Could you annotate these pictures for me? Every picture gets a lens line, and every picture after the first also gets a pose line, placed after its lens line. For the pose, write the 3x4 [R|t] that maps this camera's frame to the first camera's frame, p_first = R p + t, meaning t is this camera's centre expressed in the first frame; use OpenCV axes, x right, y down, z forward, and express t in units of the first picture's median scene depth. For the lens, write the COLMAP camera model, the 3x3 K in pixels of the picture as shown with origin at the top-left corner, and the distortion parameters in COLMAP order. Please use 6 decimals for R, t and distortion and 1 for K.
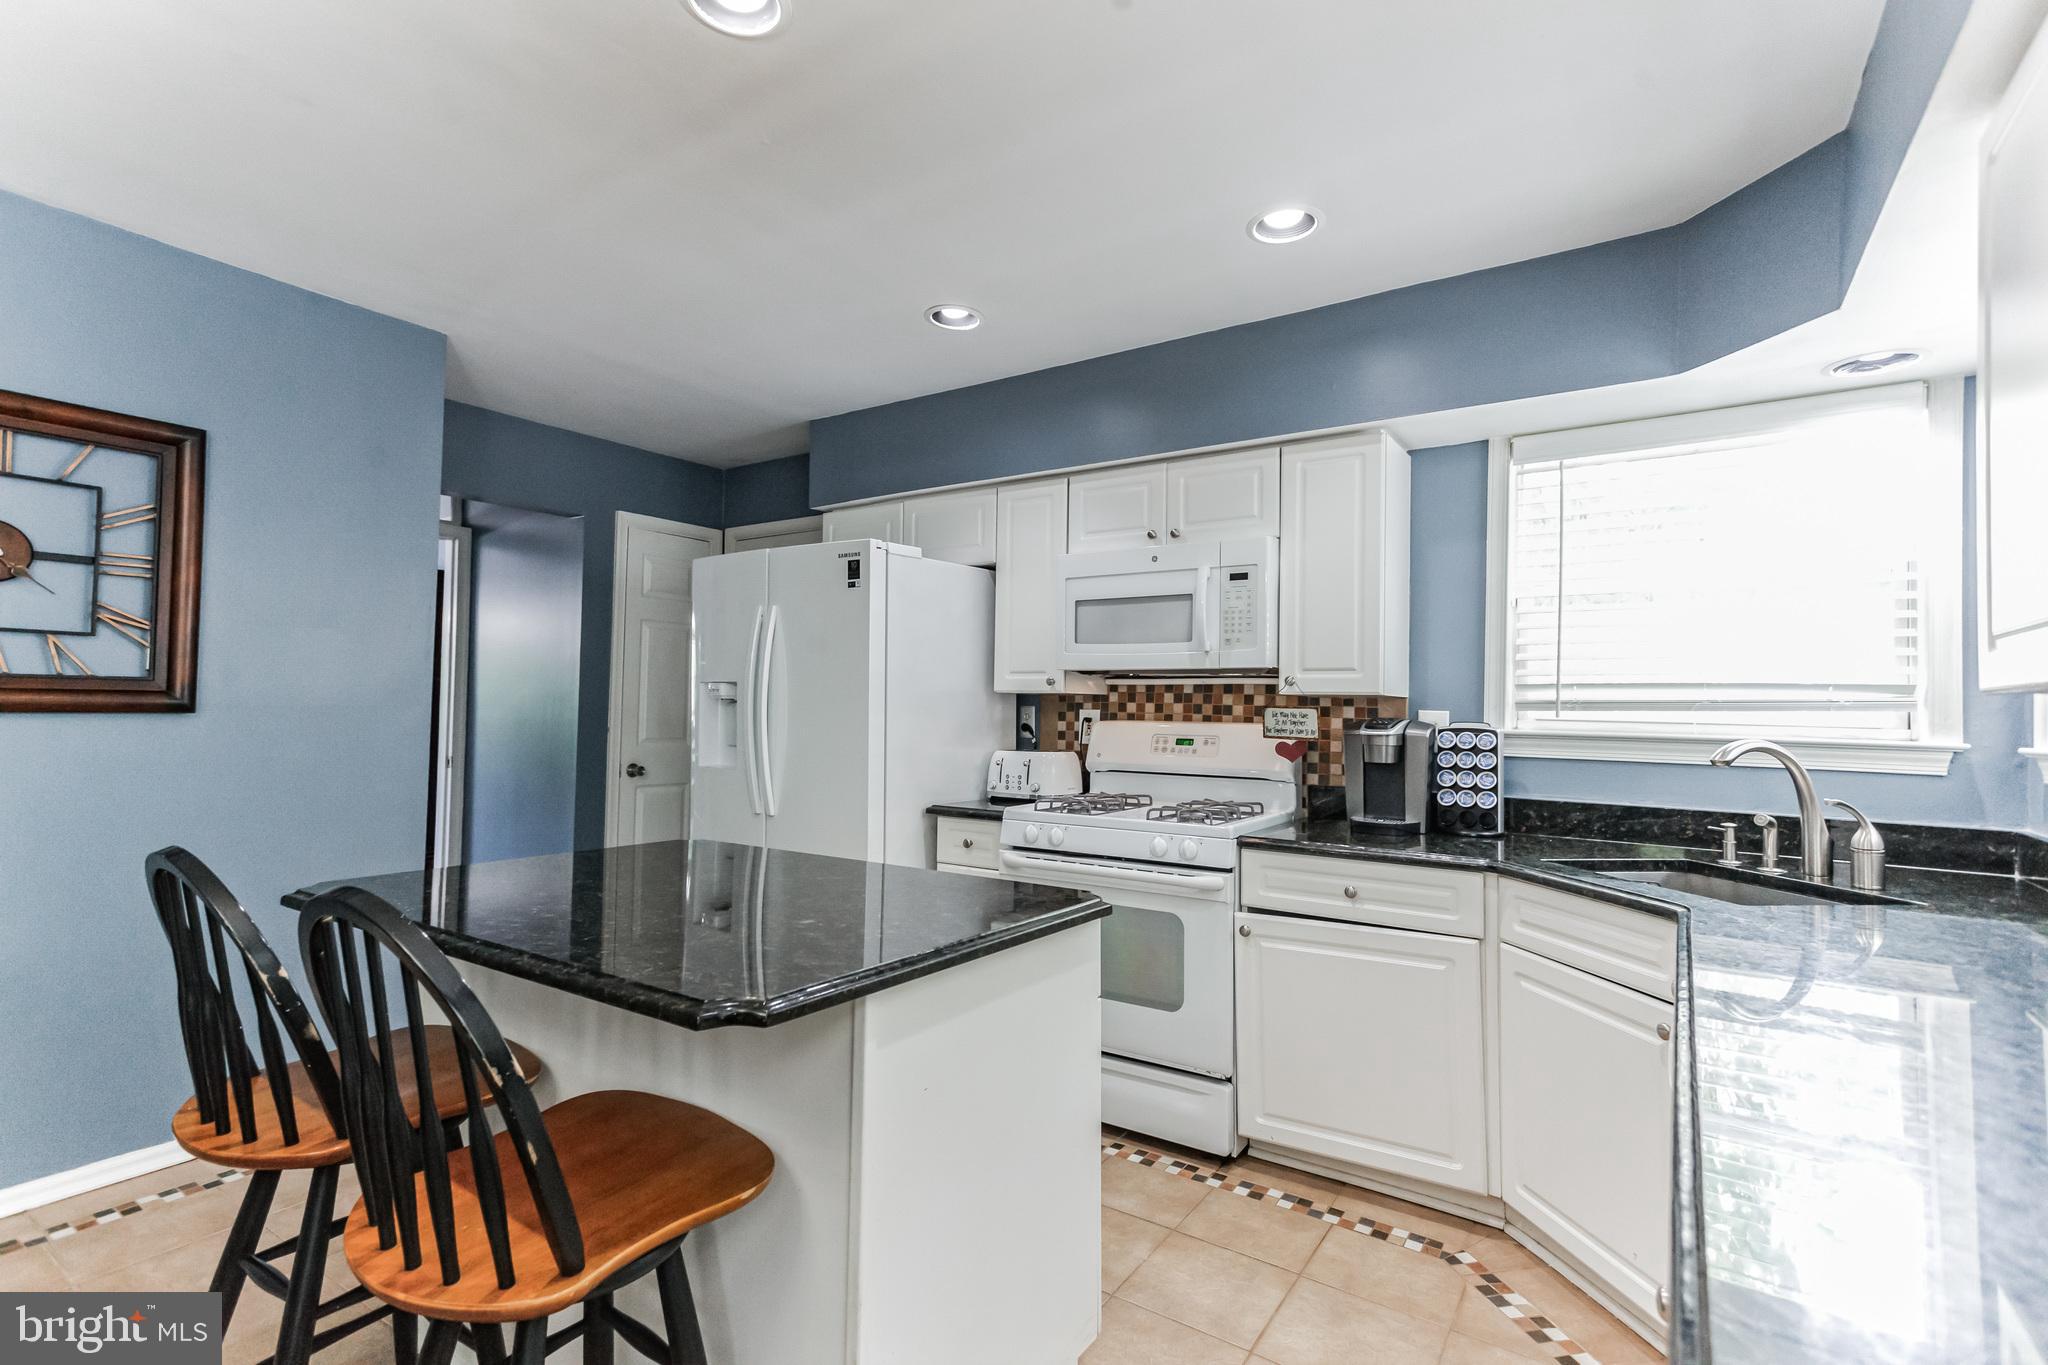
lens RADIAL K [[956.1, 0, 1020.7], [0, 956.1, 695.8], [0, 0, 1]] dist [0.026027, 0.000987]
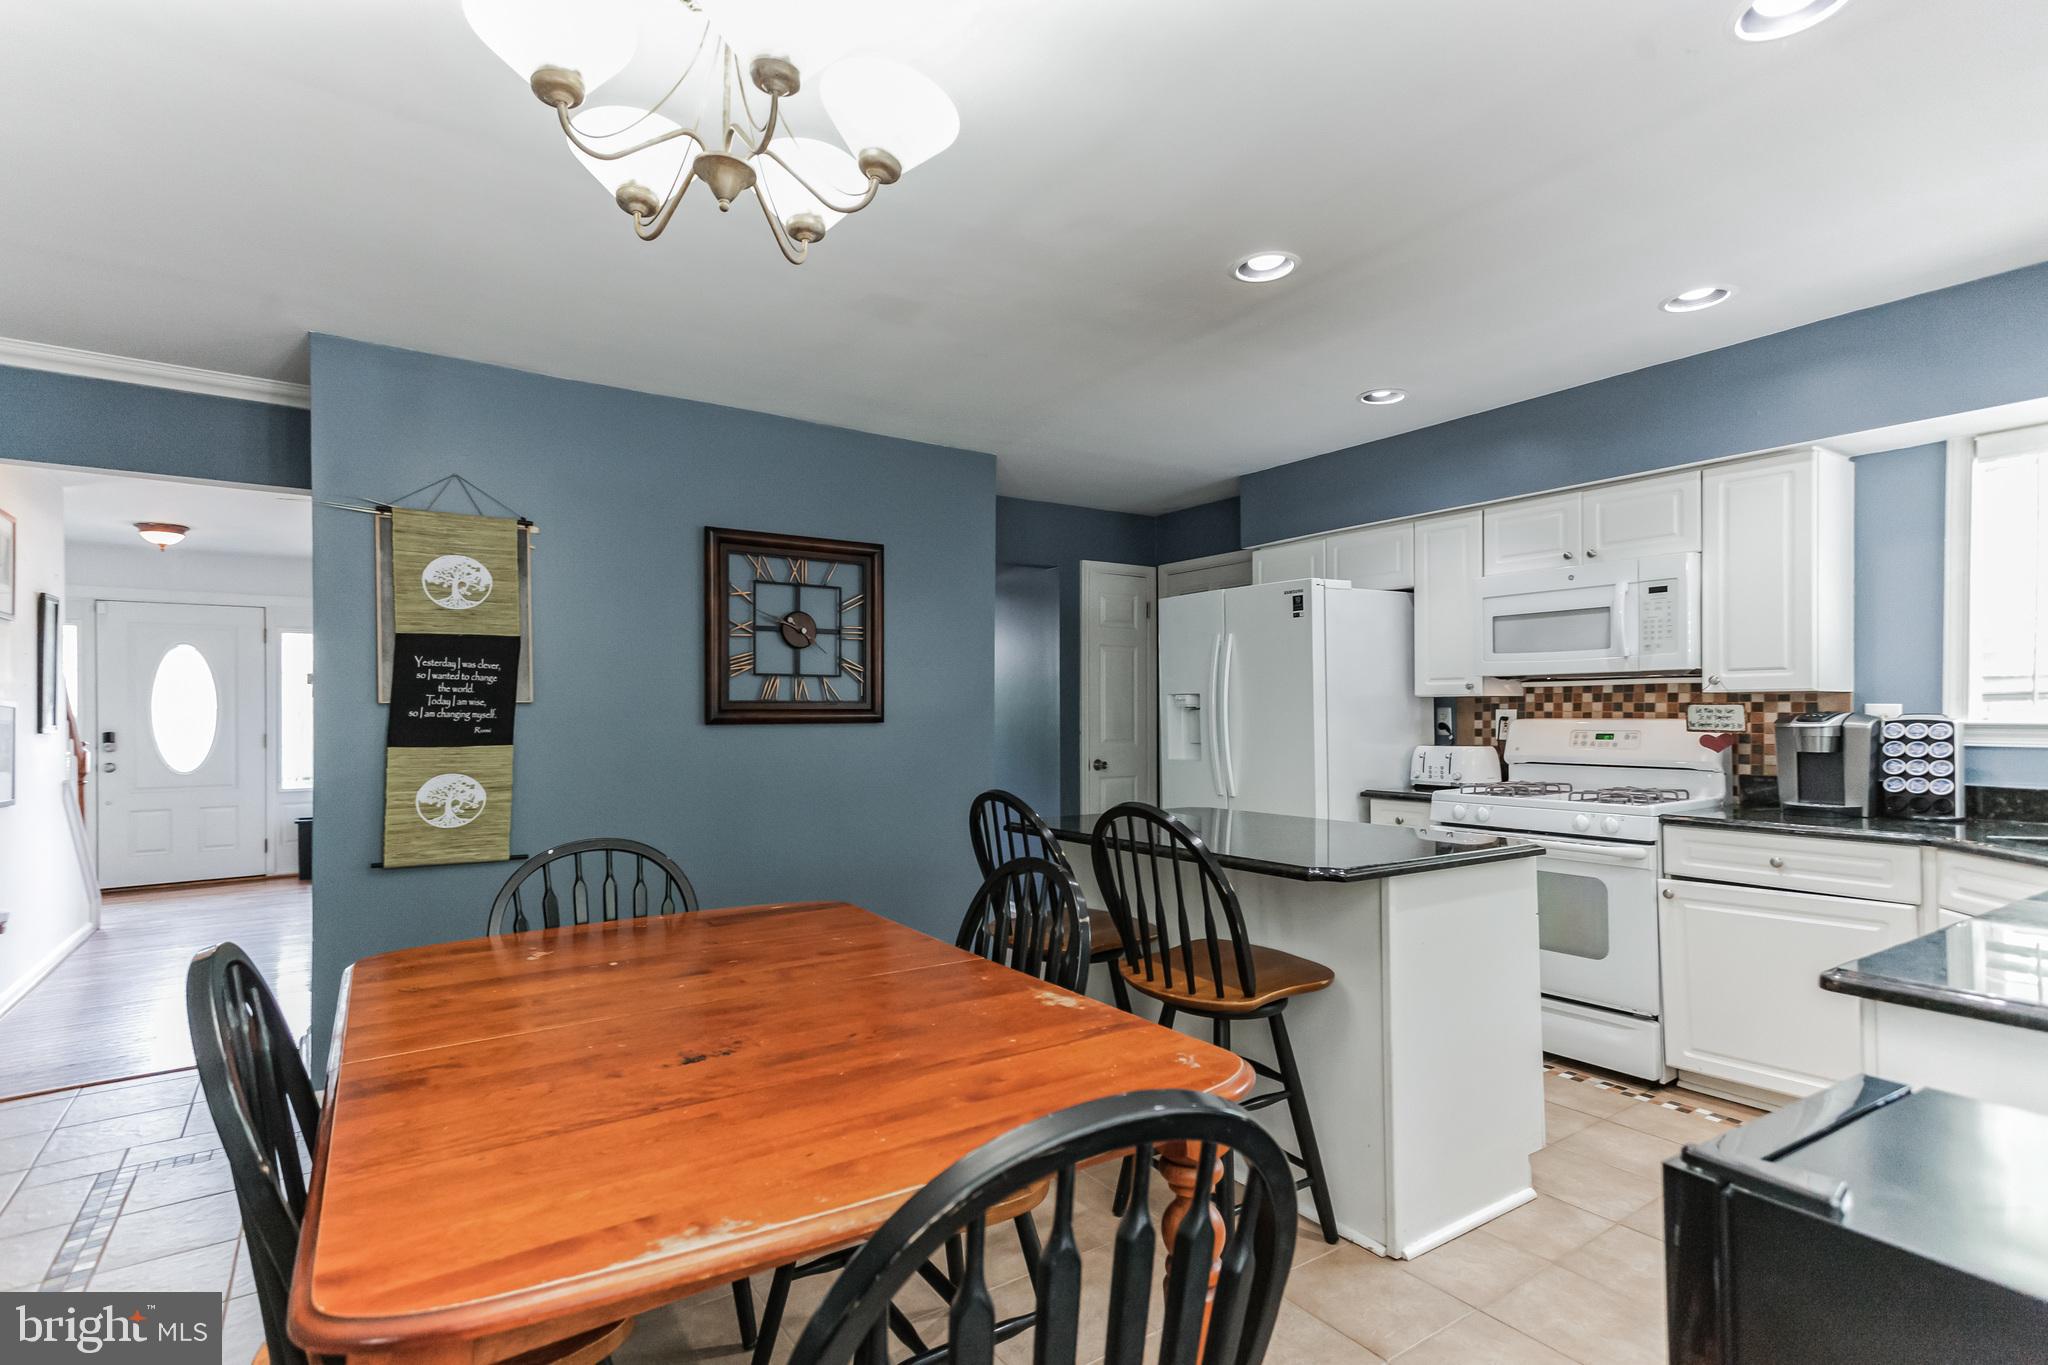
lens RADIAL K [[979.6, 0, 1013.7], [0, 979.6, 711.3], [0, 0, 1]] dist [0.037568, 0.000258]
pose [[0.932842, -0.019644, -0.359749, -0.060581], [0.023428, 0.999707, 0.006161, -0.005248], [0.359523, -0.014176, 0.933029, -0.363001]]
